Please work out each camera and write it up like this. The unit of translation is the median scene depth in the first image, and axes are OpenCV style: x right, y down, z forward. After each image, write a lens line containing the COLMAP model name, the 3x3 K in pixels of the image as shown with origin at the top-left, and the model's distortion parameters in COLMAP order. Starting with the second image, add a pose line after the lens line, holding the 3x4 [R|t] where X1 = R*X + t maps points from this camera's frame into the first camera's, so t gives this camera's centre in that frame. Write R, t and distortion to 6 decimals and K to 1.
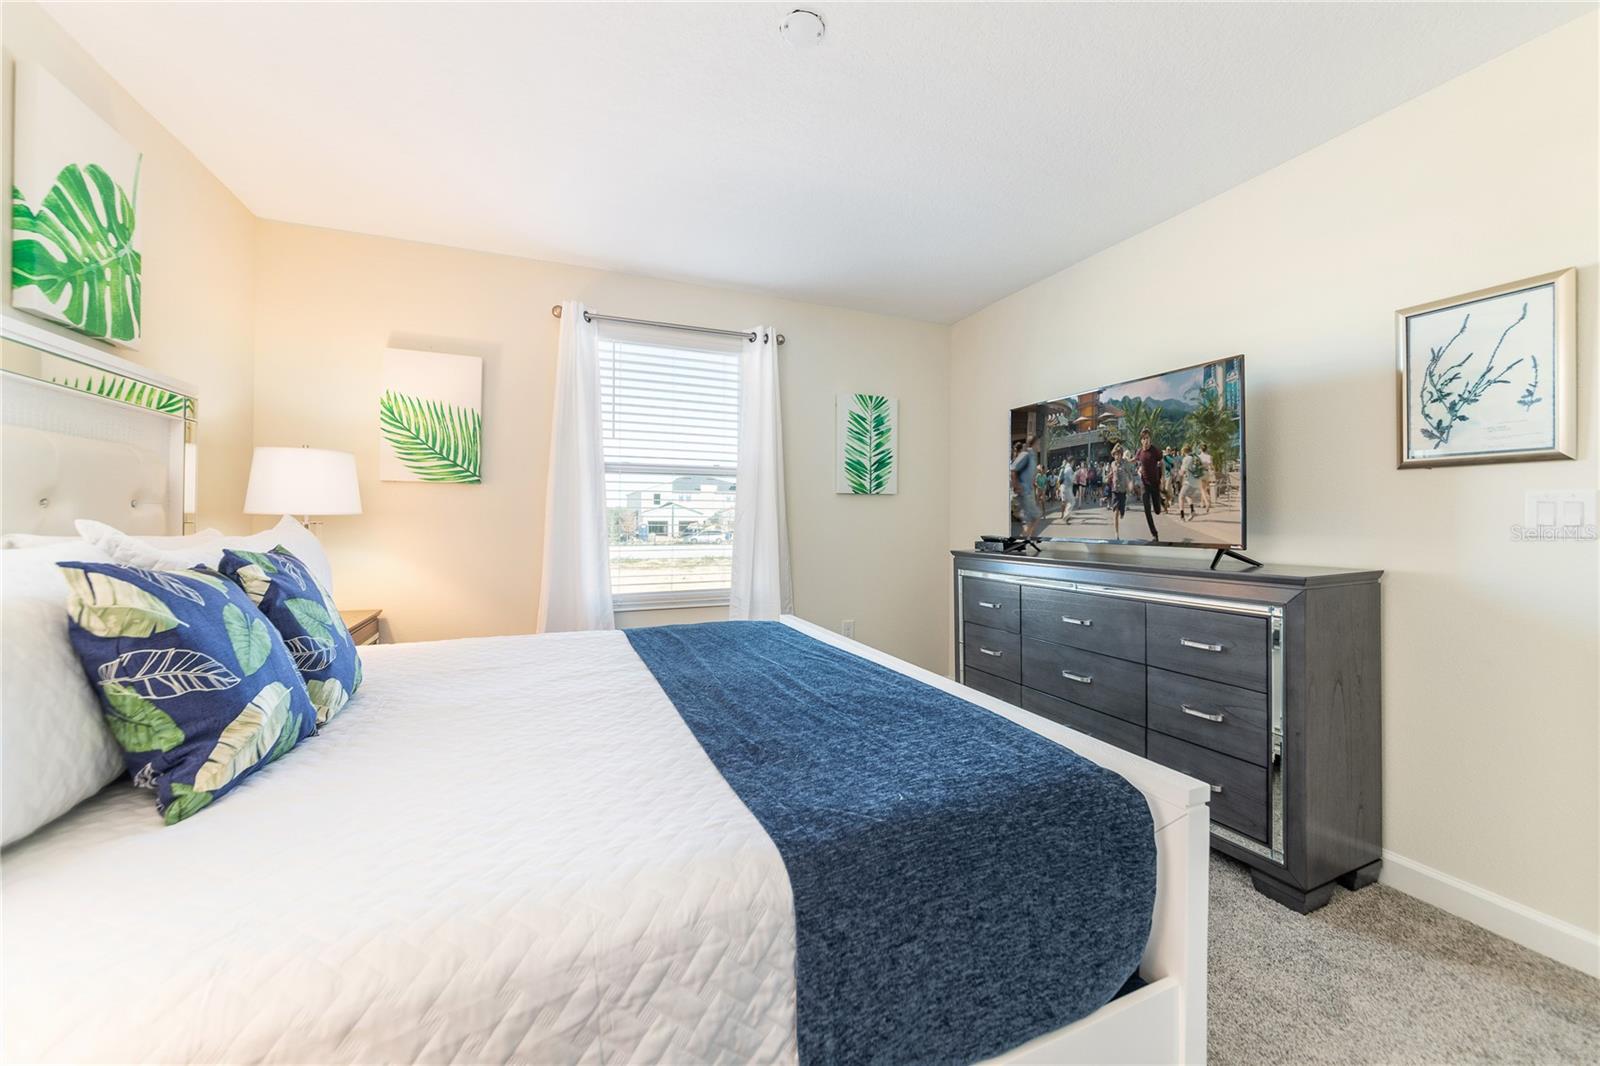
lens RADIAL K [[589.4, 0, 816.3], [0, 589.4, 529.9], [0, 0, 1]] dist [0.000196, 0.000043]
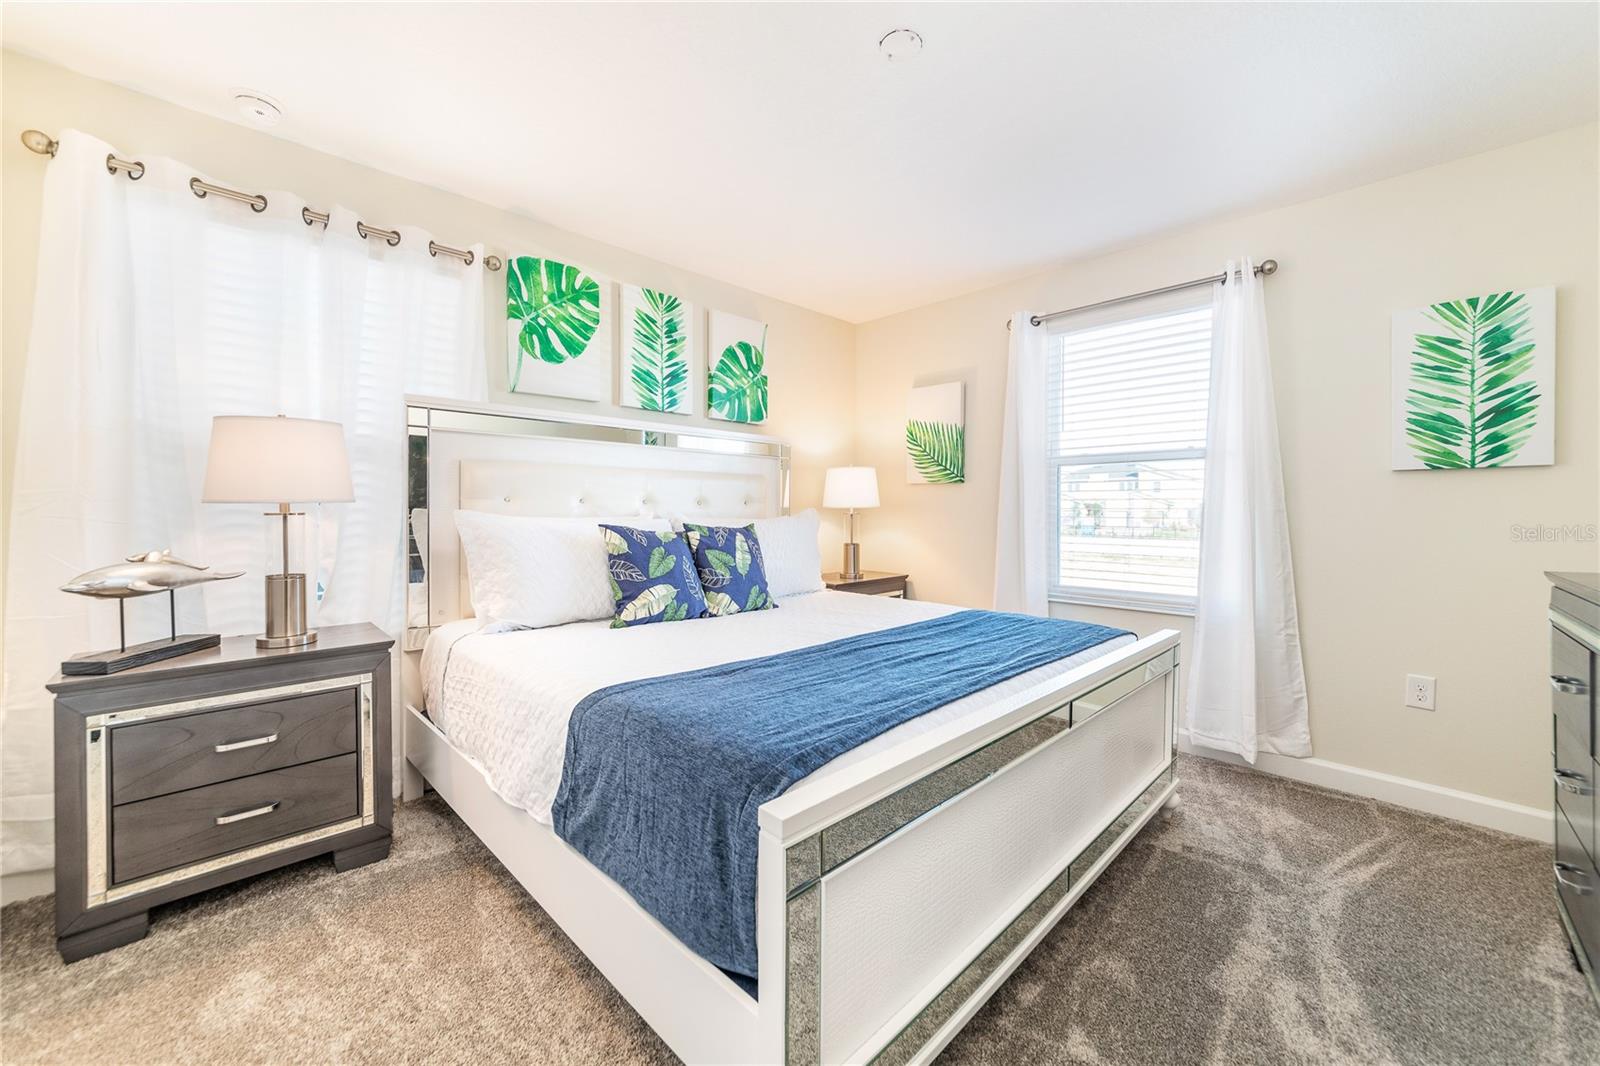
lens RADIAL K [[589.4, 0, 816.3], [0, 589.4, 529.9], [0, 0, 1]] dist [0.000196, 0.000043]
pose [[0.408723, 0.027541, -0.912243, 0.458569], [-0.019823, 0.999577, 0.021296, 0.000534], [0.912443, 0.009379, 0.409096, 0.220343]]
